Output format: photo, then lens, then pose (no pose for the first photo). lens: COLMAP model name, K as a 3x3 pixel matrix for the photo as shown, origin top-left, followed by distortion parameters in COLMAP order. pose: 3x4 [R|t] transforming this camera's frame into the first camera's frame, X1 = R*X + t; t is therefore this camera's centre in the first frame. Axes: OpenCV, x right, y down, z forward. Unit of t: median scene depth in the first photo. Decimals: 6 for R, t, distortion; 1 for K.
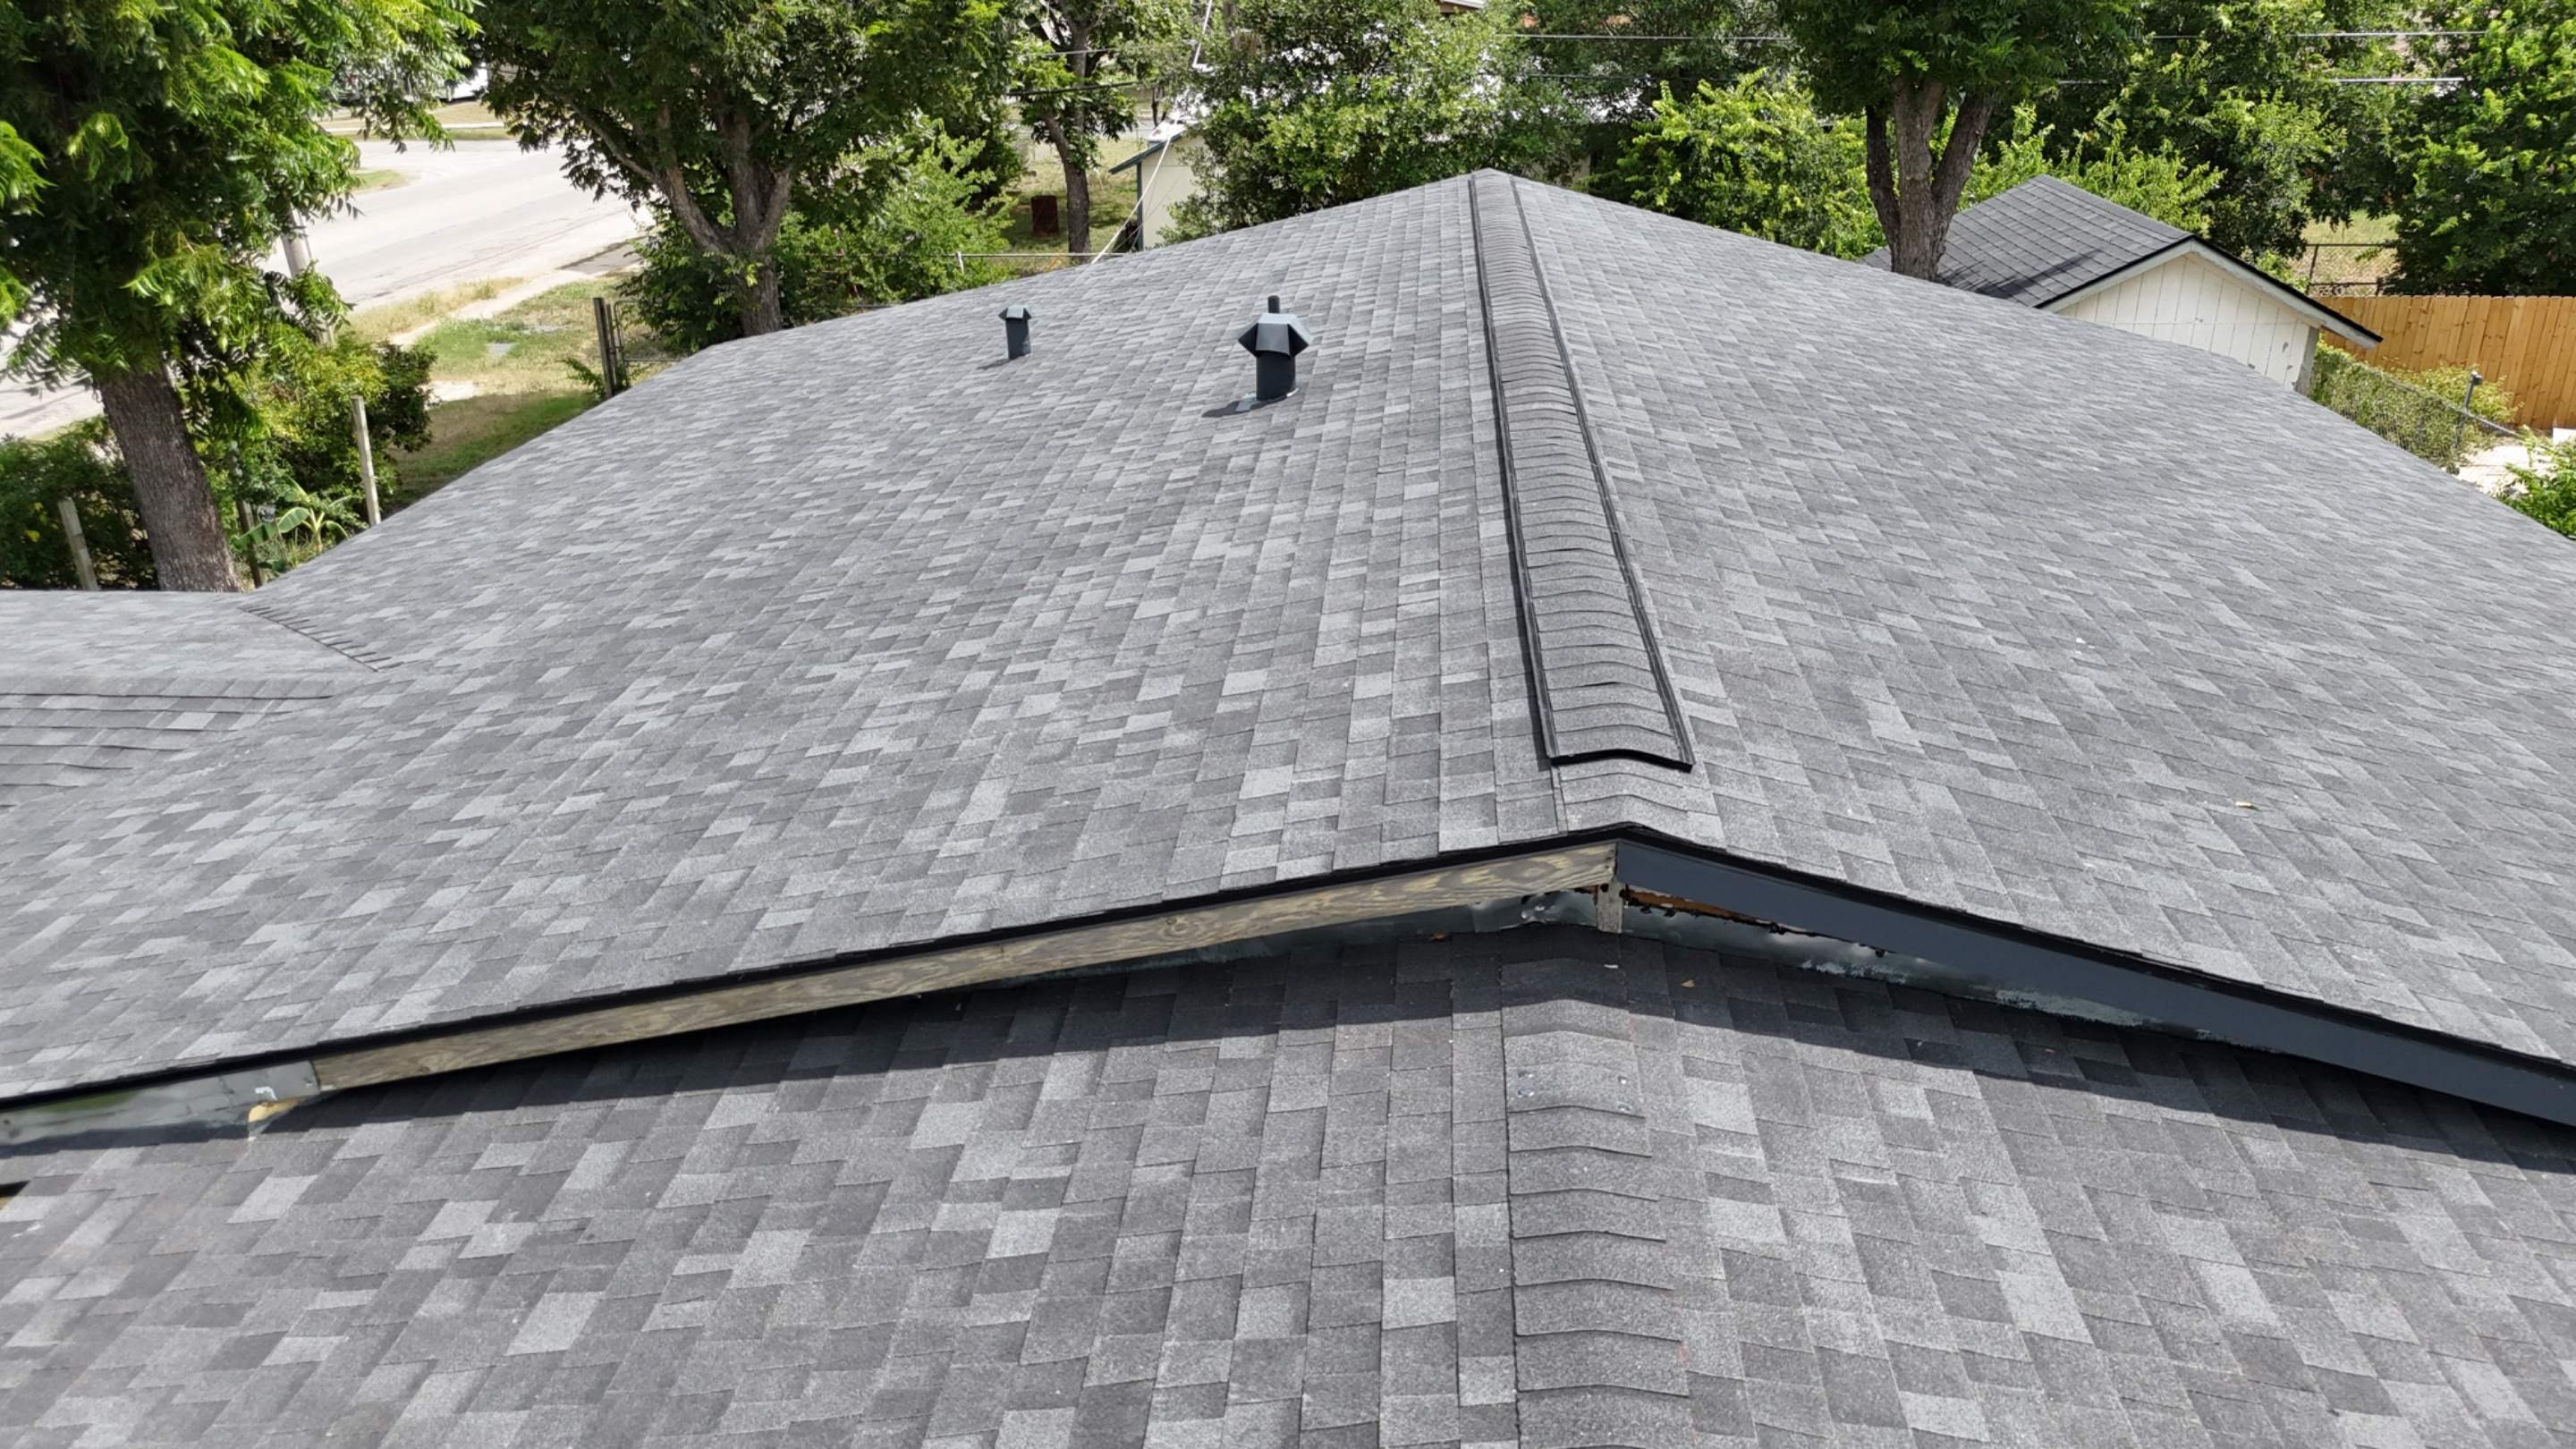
lens RADIAL K [[1899.4, 0, 1292.3], [0, 1899.4, 720.9], [0, 0, 1]] dist [0.076909, -0.075398]
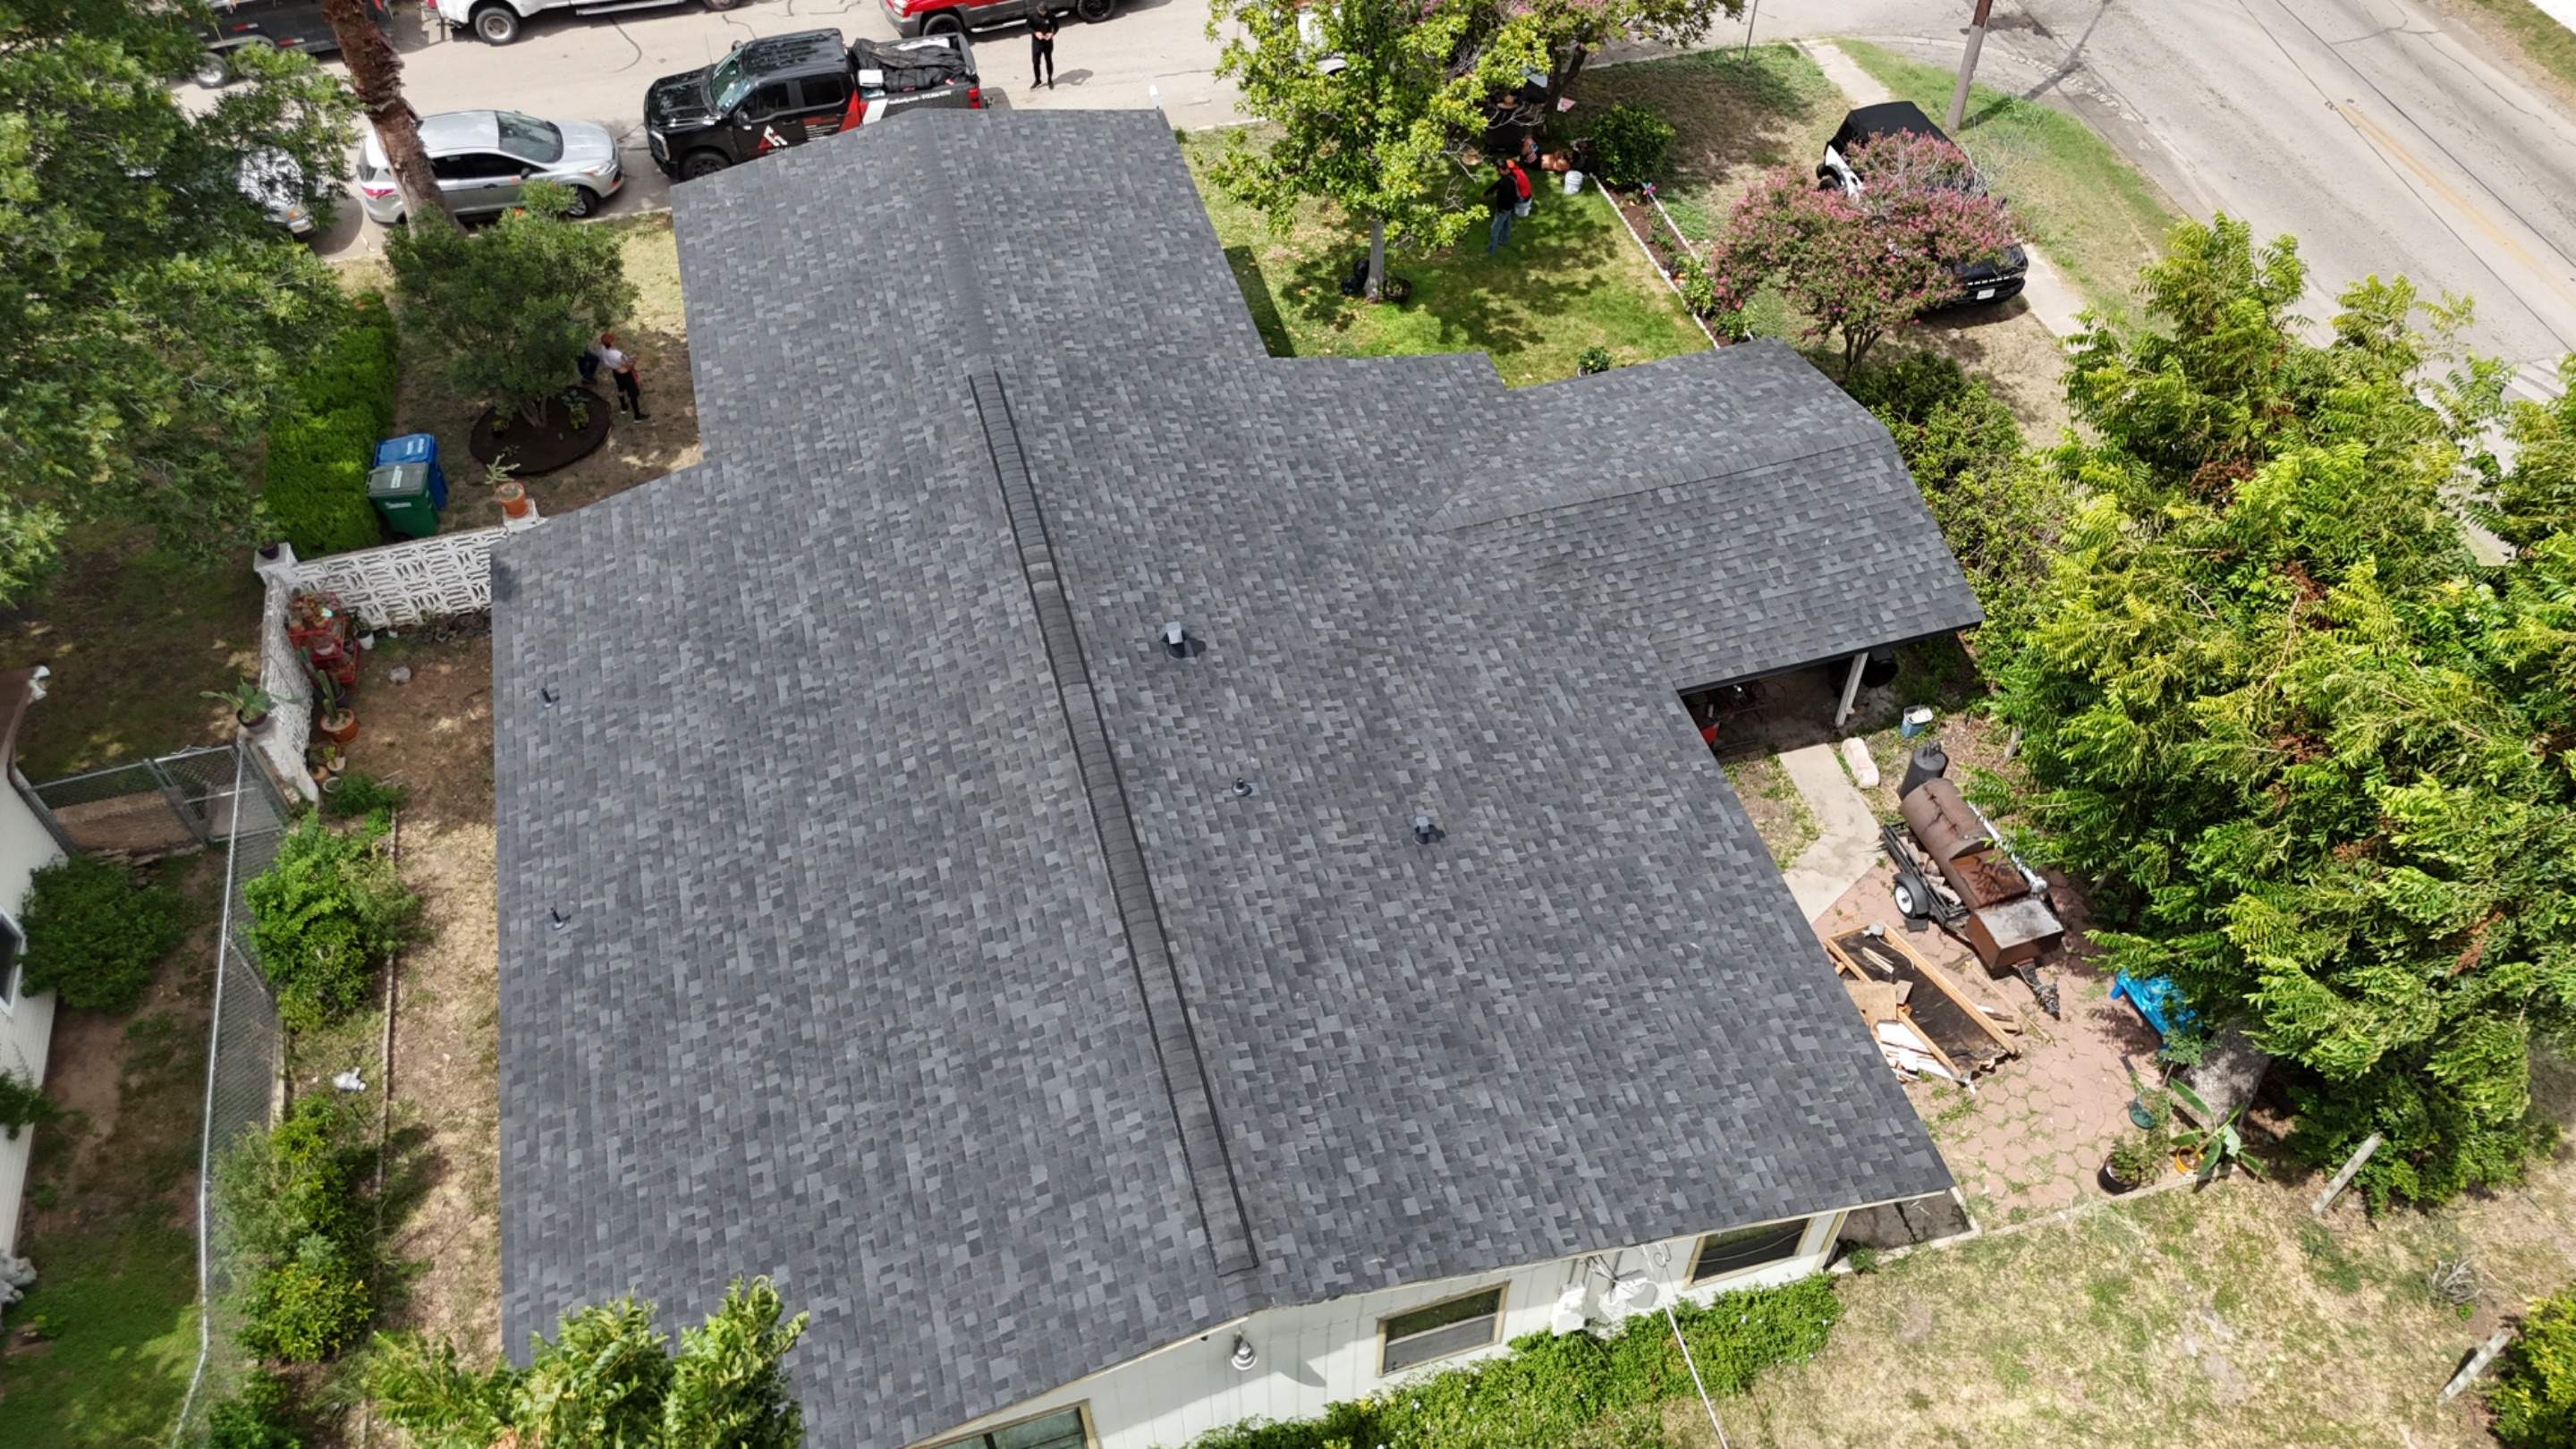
lens RADIAL K [[1892.4, 0, 1292.4], [0, 1892.4, 727.0], [0, 0, 1]] dist [0.090722, -0.094814]
pose [[-0.938666, 0.265505, -0.220030, 0.580760], [-0.125018, 0.332641, 0.934730, -3.457535], [0.321367, 0.904907, -0.279046, 2.690066]]
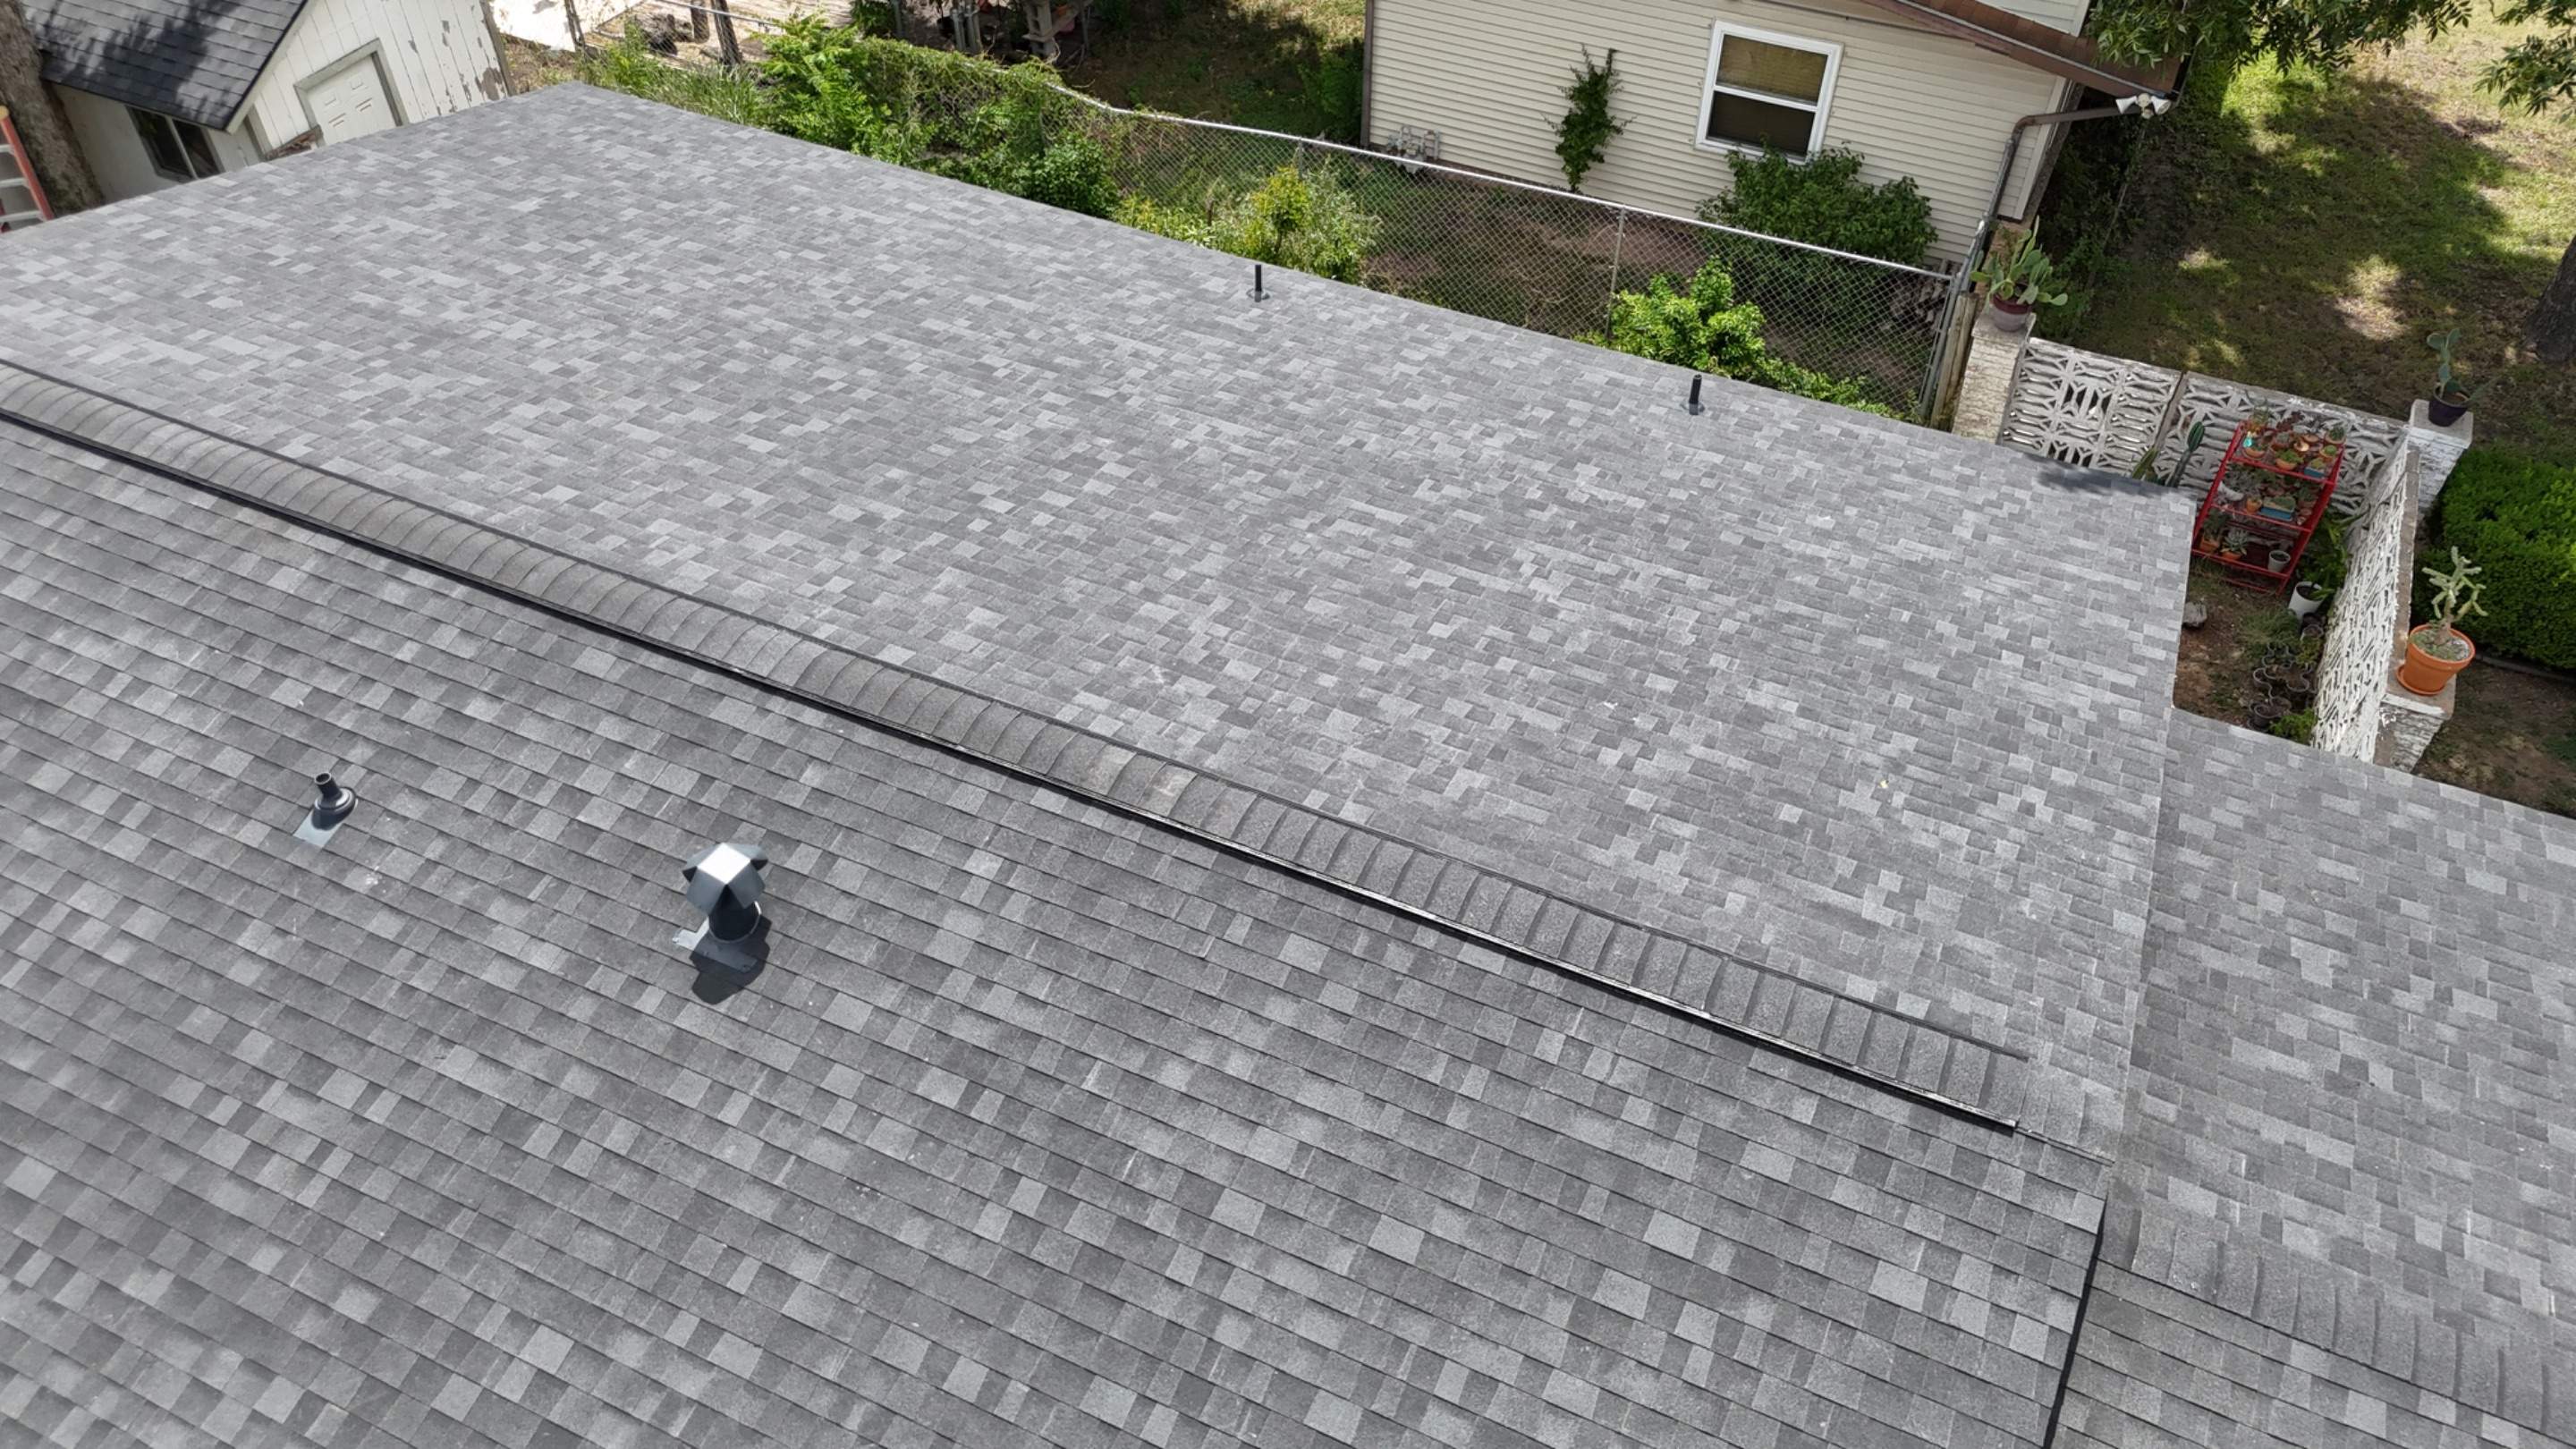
lens RADIAL K [[1899.4, 0, 1292.3], [0, 1899.4, 720.9], [0, 0, 1]] dist [0.076909, -0.075398]
pose [[0.360240, -0.660431, 0.658831, -0.659964], [0.355029, 0.750164, 0.557860, -0.973812], [-0.862659, 0.032940, 0.504712, 0.528472]]
